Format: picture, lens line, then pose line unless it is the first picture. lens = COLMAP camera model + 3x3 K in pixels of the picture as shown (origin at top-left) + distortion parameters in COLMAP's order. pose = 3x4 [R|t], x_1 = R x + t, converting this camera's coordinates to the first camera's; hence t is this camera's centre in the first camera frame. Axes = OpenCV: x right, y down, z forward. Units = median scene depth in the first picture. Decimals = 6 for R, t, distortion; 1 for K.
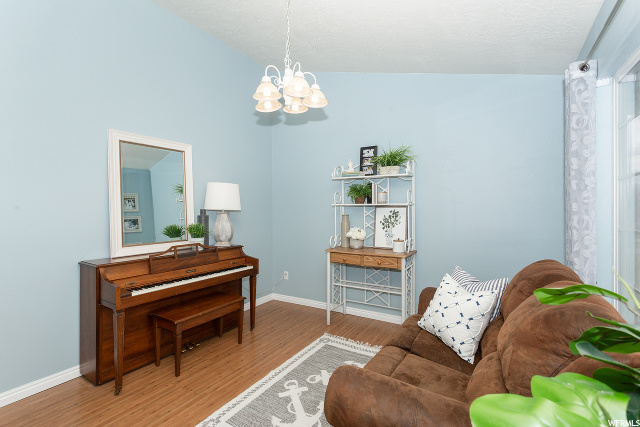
lens RADIAL K [[307.5, 0, 320.0], [0, 307.5, 213.5], [0, 0, 1]] dist [0.000020, 0.000069]
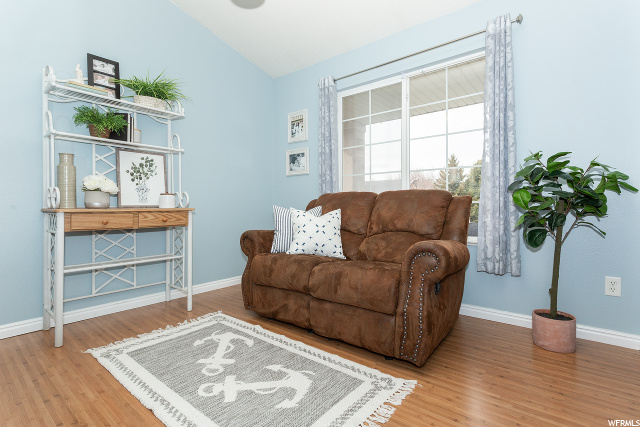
lens RADIAL K [[310.3, 0, 320.0], [0, 310.3, 213.5], [0, 0, 1]] dist [-0.001207, -0.000241]
pose [[0.132419, -0.016537, 0.991056, -0.499320], [0.026886, 0.999553, 0.013086, 0.138542], [-0.990829, 0.024912, 0.132804, 0.492812]]
